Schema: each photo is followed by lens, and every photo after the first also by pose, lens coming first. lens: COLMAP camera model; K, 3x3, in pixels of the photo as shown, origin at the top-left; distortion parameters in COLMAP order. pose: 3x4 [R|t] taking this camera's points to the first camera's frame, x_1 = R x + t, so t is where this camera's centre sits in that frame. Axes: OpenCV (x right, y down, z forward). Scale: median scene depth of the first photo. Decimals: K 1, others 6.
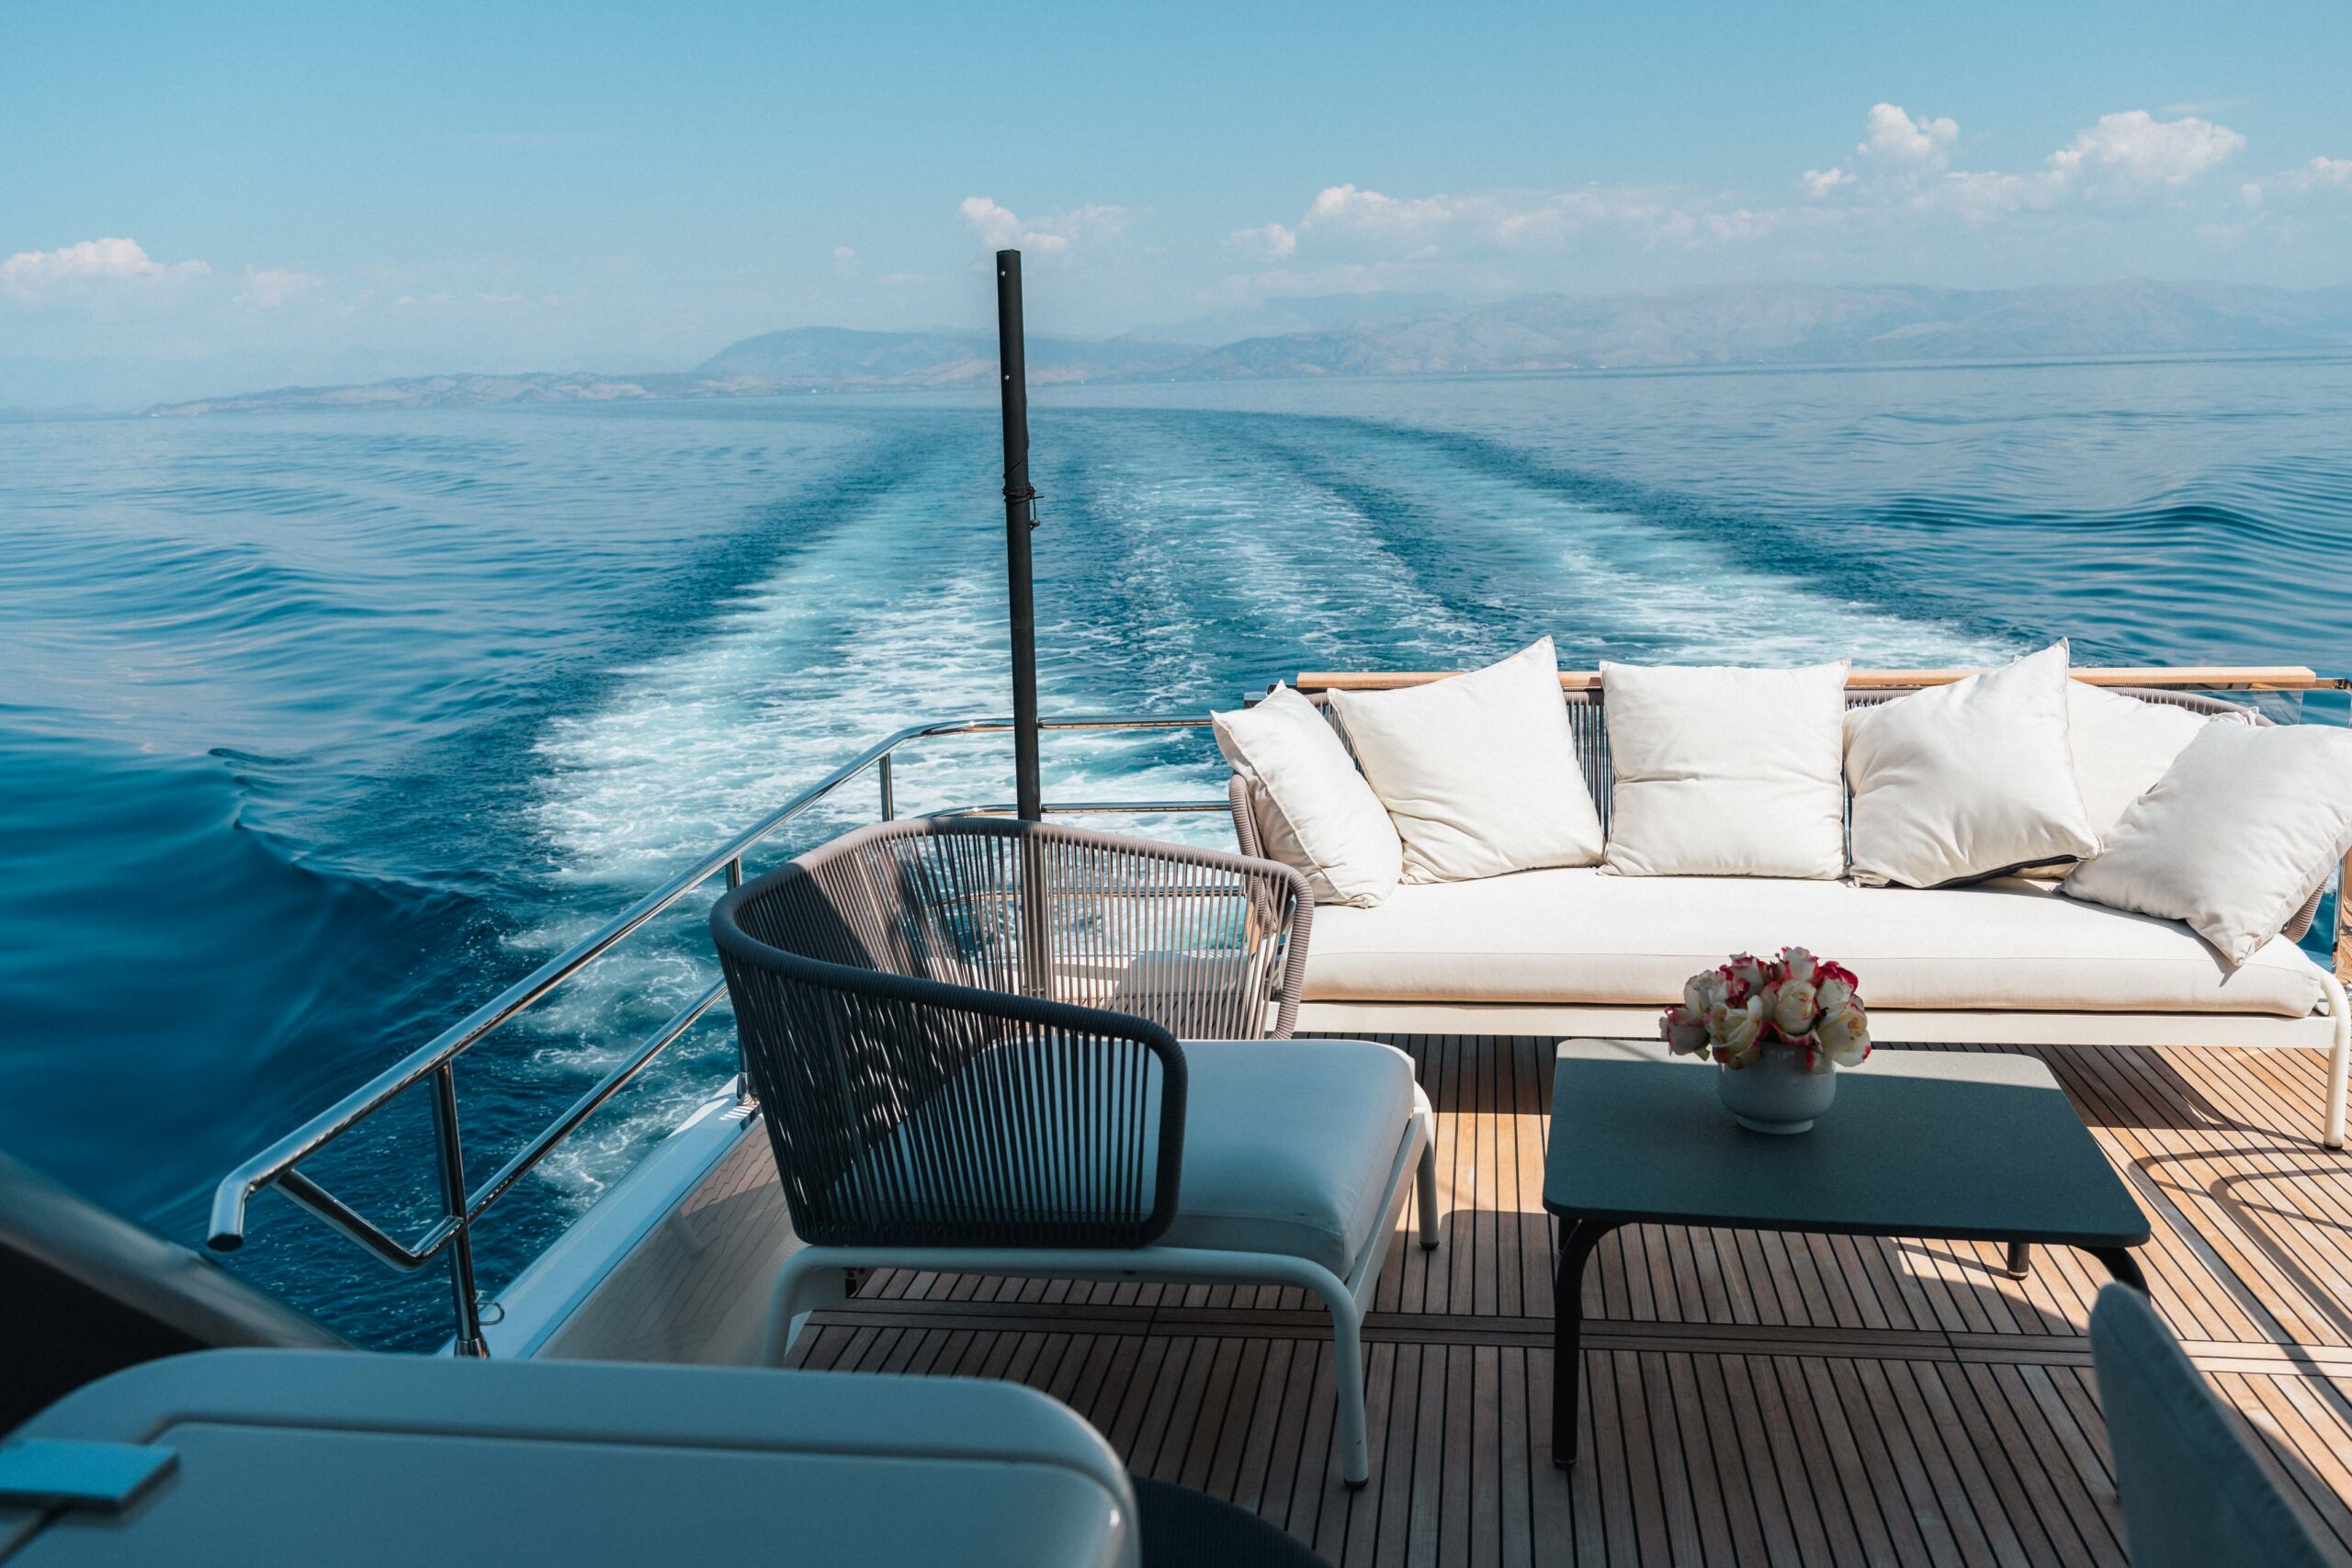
lens RADIAL K [[1985.6, 0, 1184.1], [0, 1985.6, 782.4], [0, 0, 1]] dist [-0.007499, 0.000153]
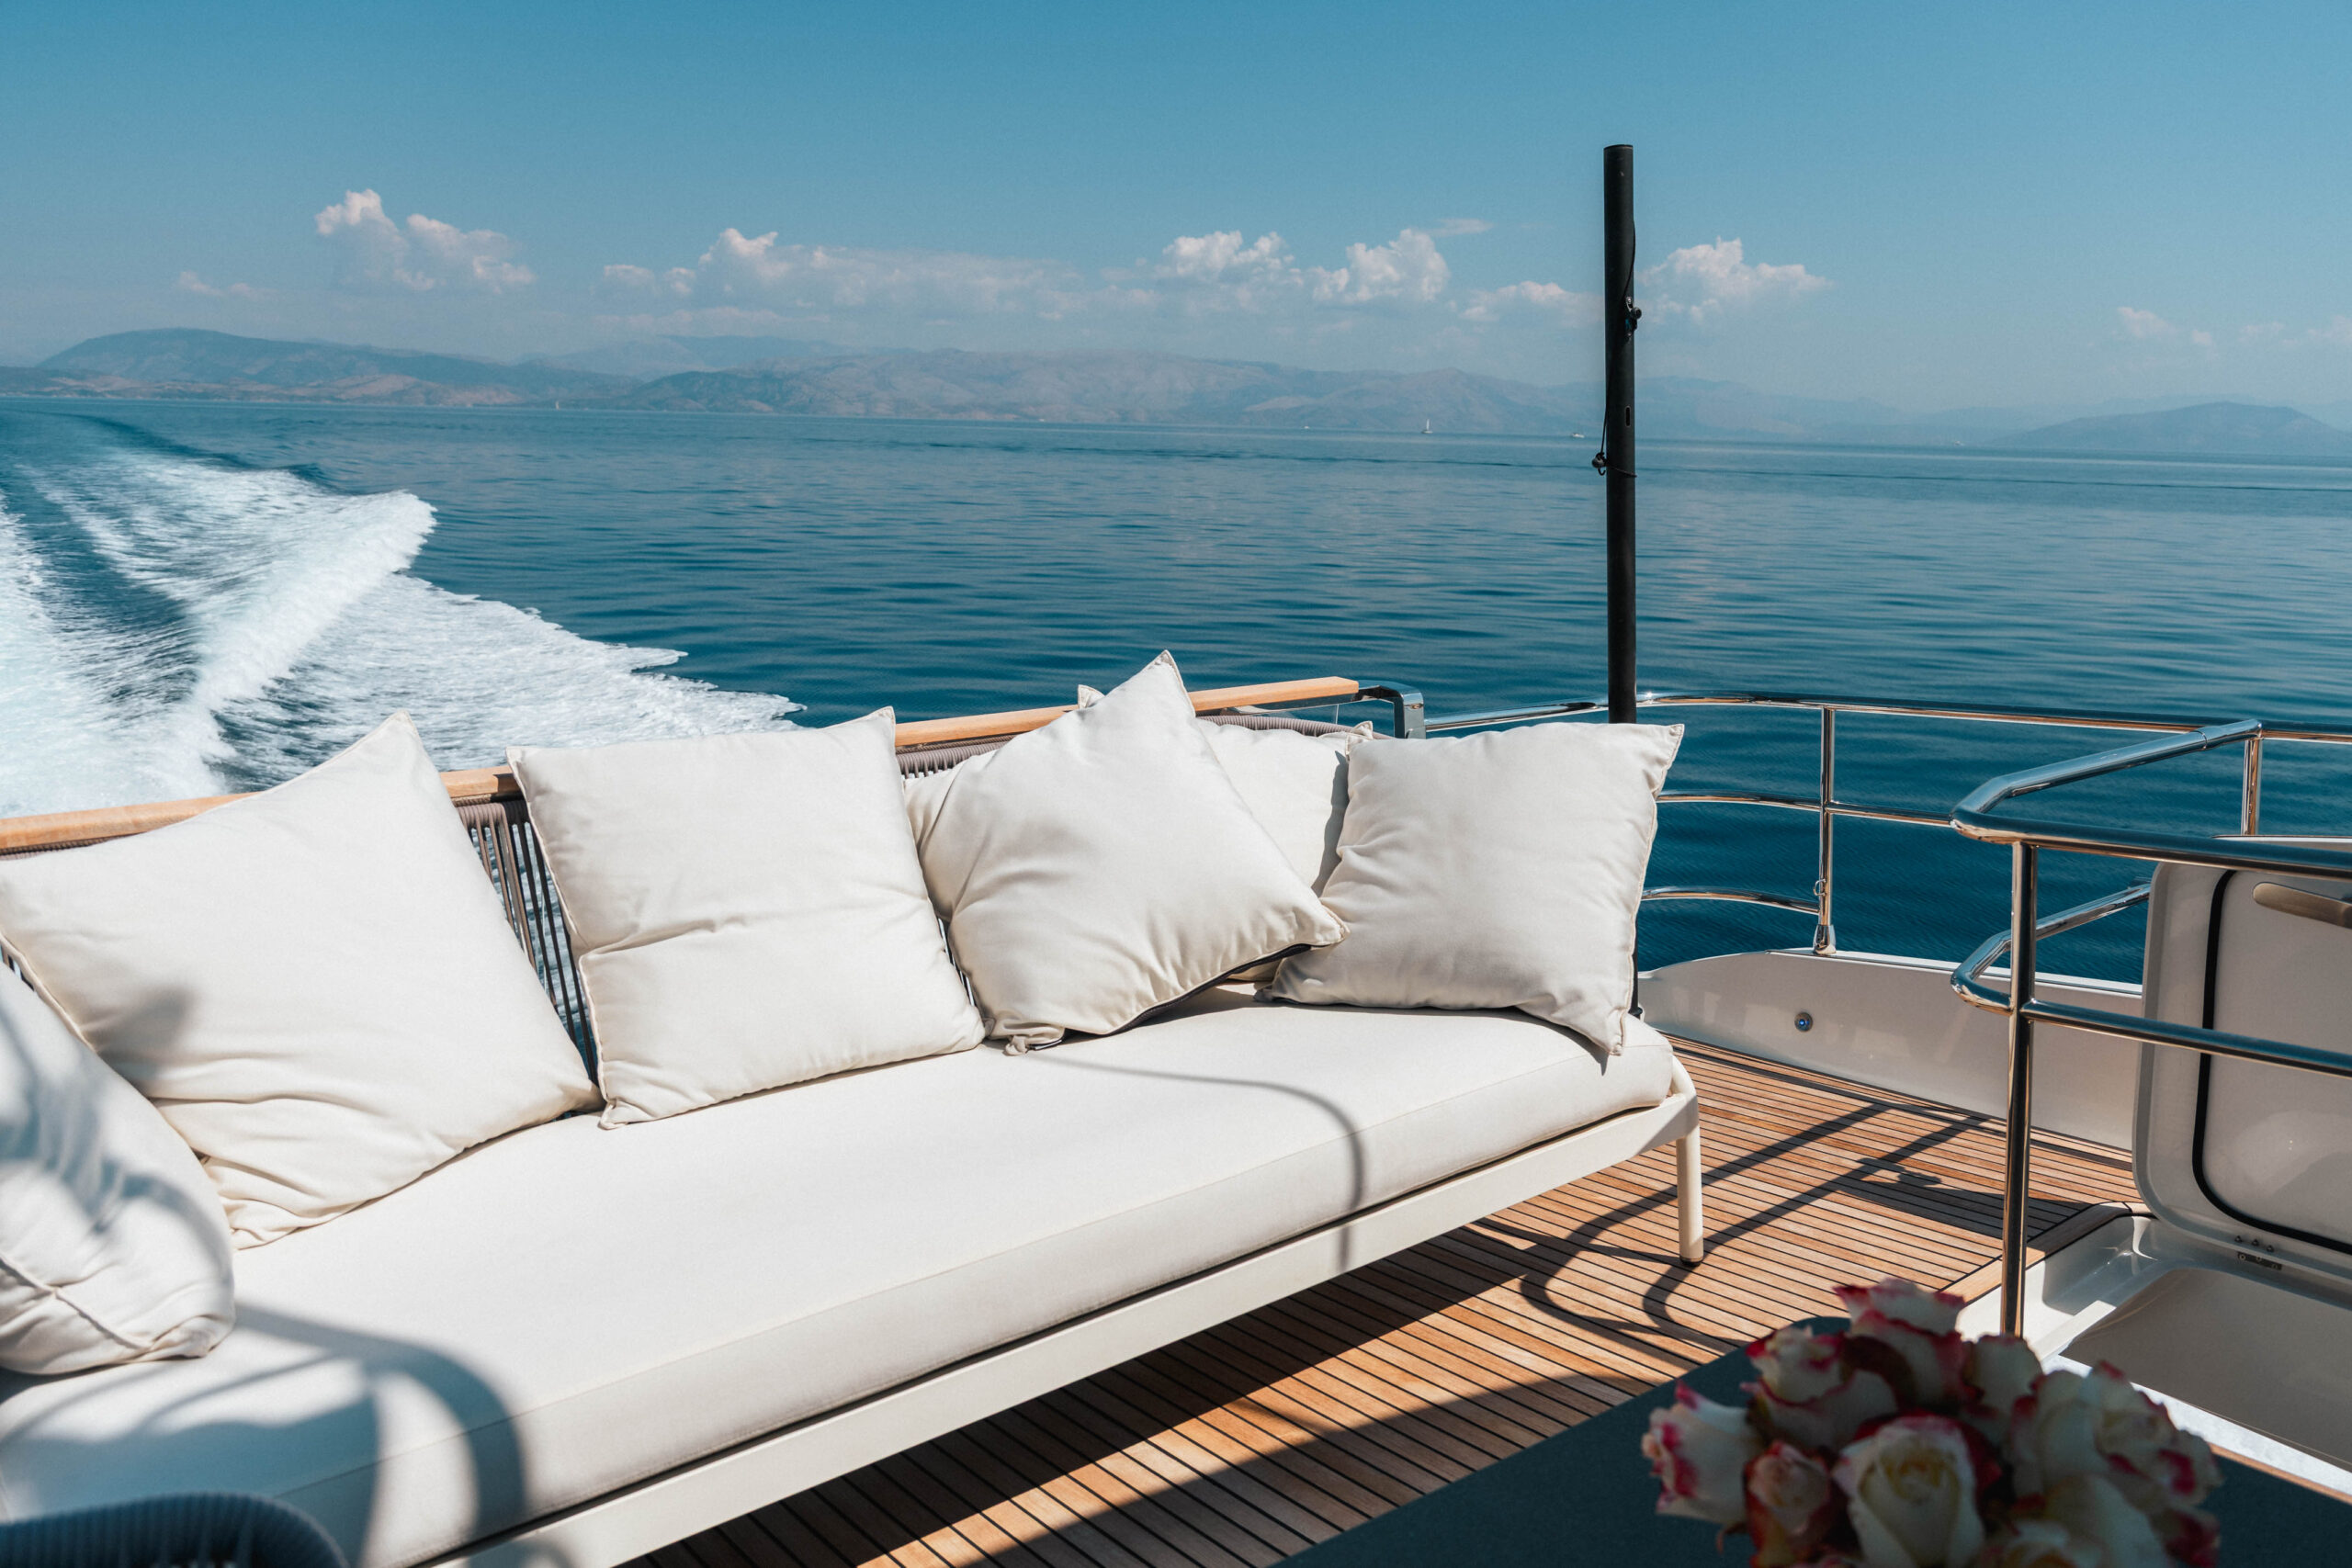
lens RADIAL K [[1729.8, 0, 1181.8], [0, 1729.8, 804.8], [0, 0, 1]] dist [-0.032427, 0.008180]
pose [[0.670041, -0.107905, 0.734440, -0.021525], [0.147305, 0.989031, 0.010921, -0.023358], [-0.727562, 0.100869, 0.678586, 0.576026]]
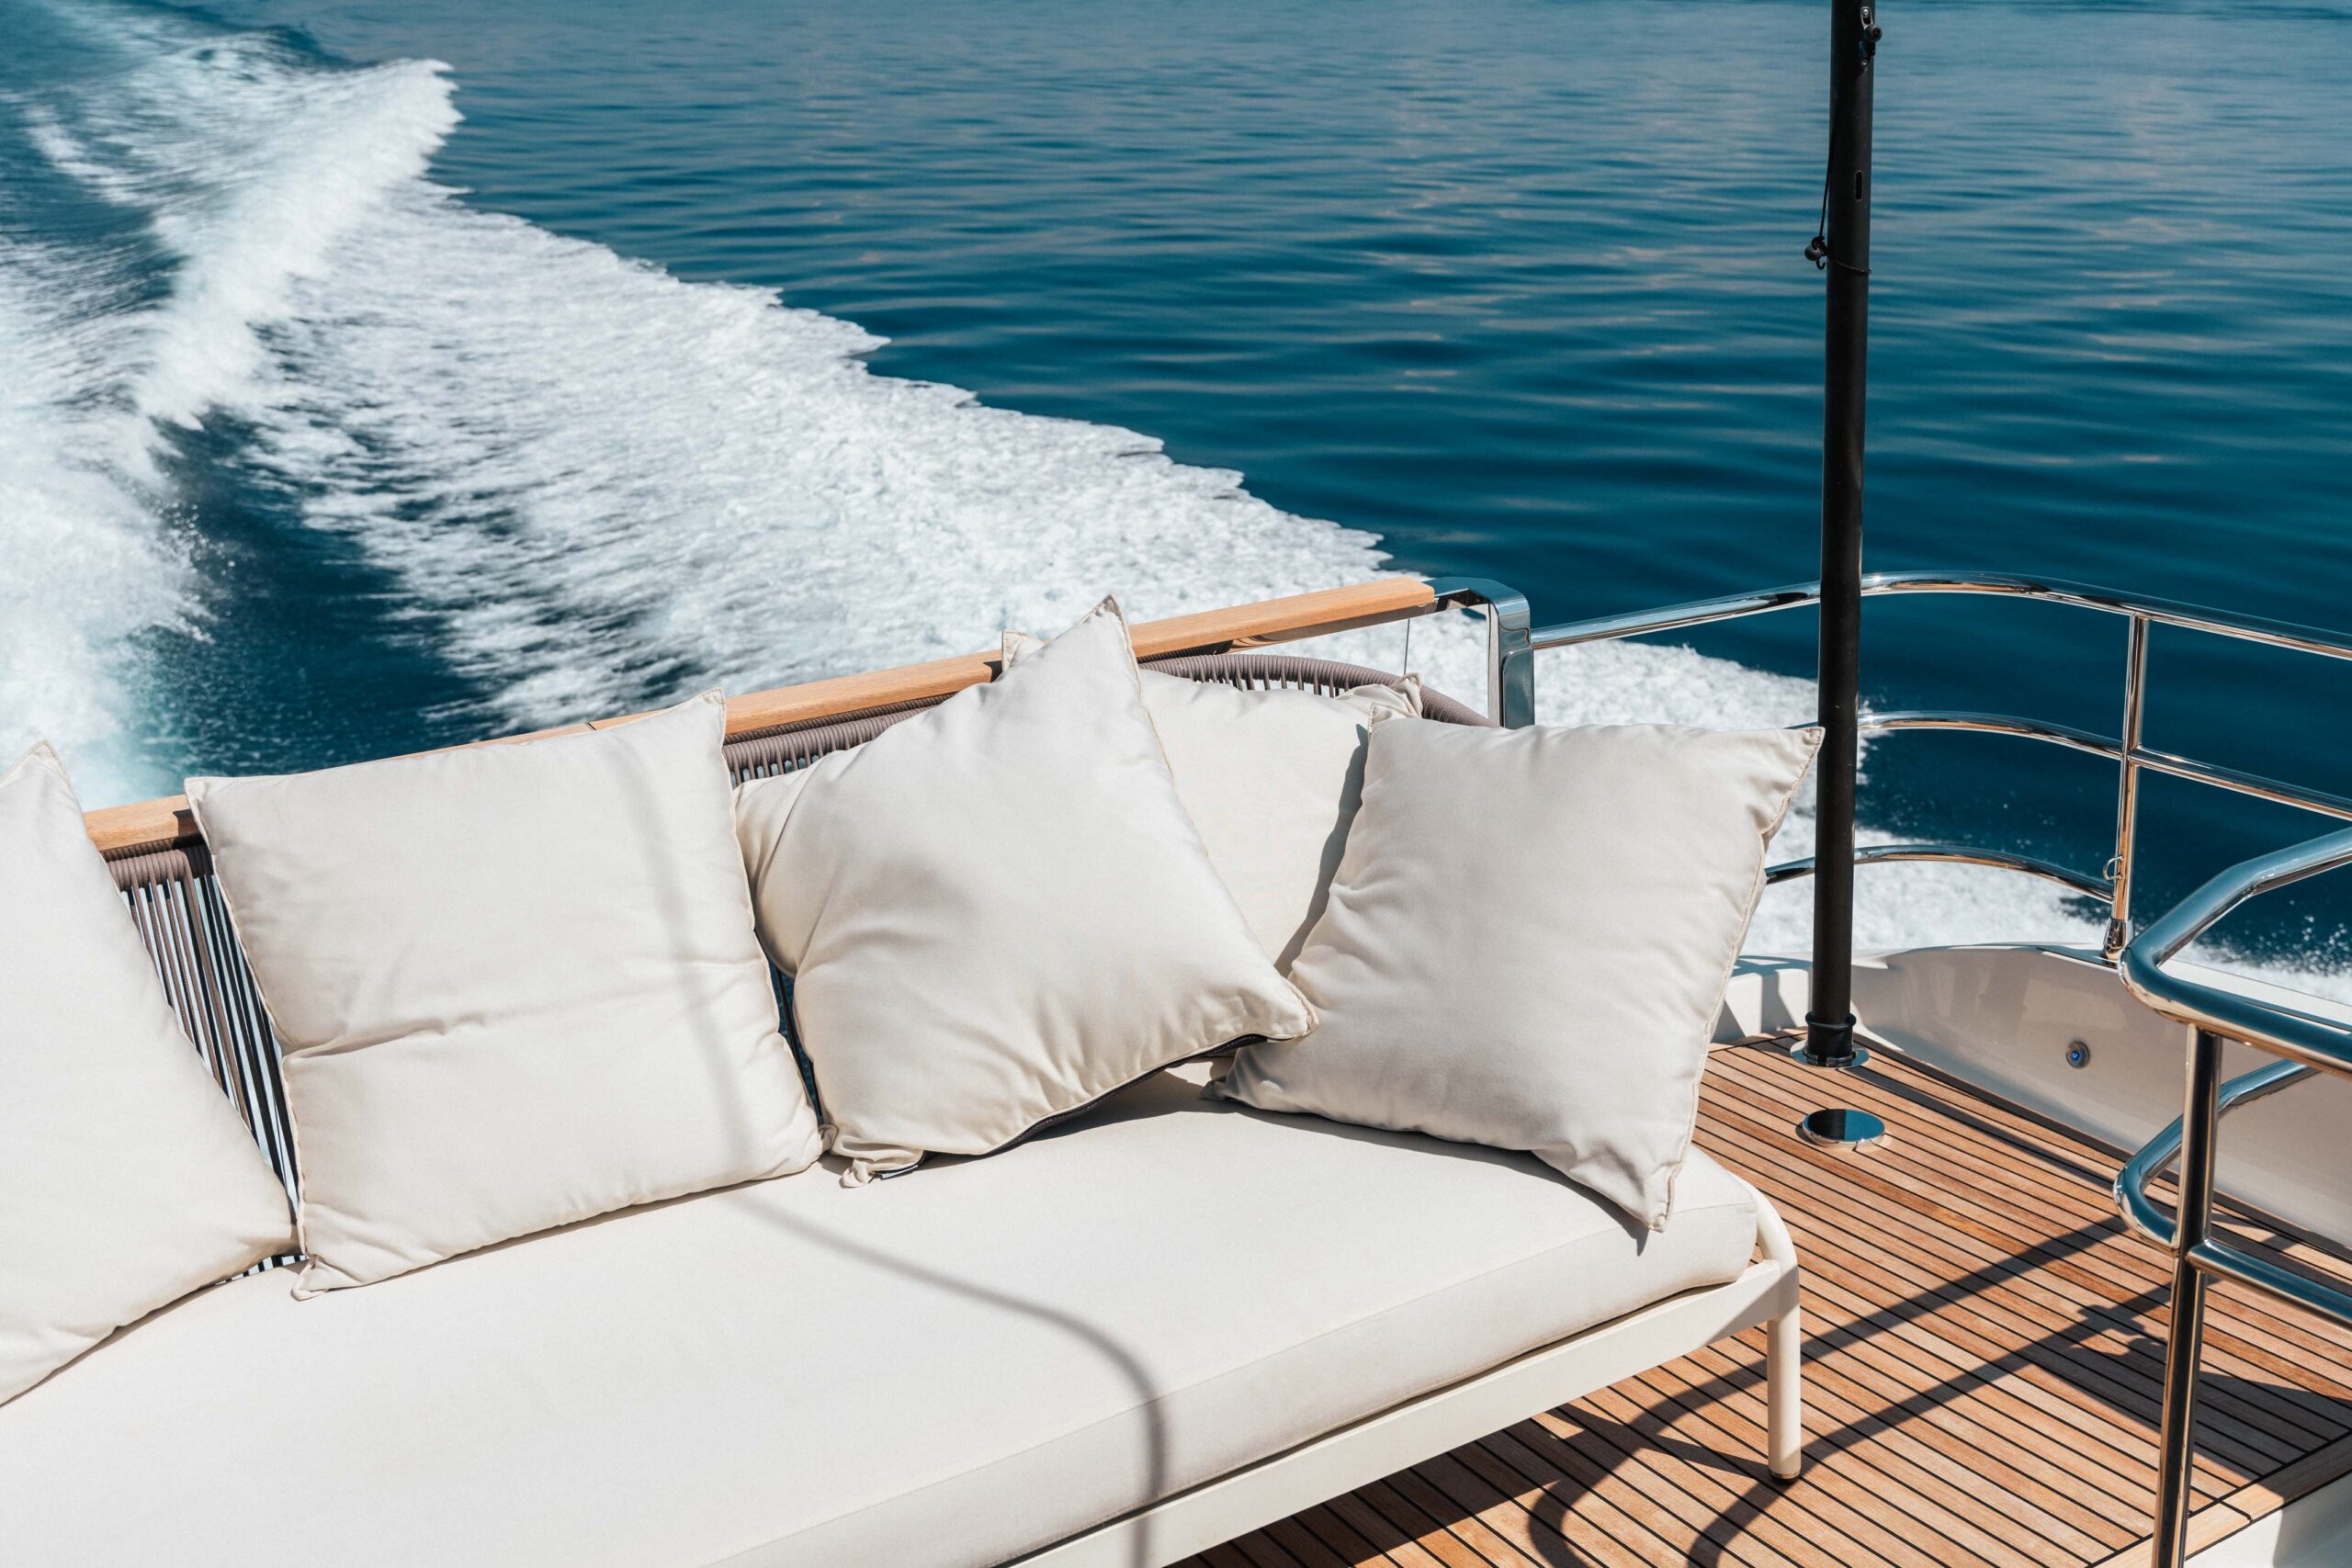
lens RADIAL K [[2347.3, 0, 1190.9], [0, 2347.3, 769.6], [0, 0, 1]] dist [-0.034766, 0.000000]
pose [[0.759749, -0.187015, 0.622742, 0.067125], [0.142239, 0.982350, 0.121476, -0.099961], [-0.634468, -0.003714, 0.772940, 0.511576]]
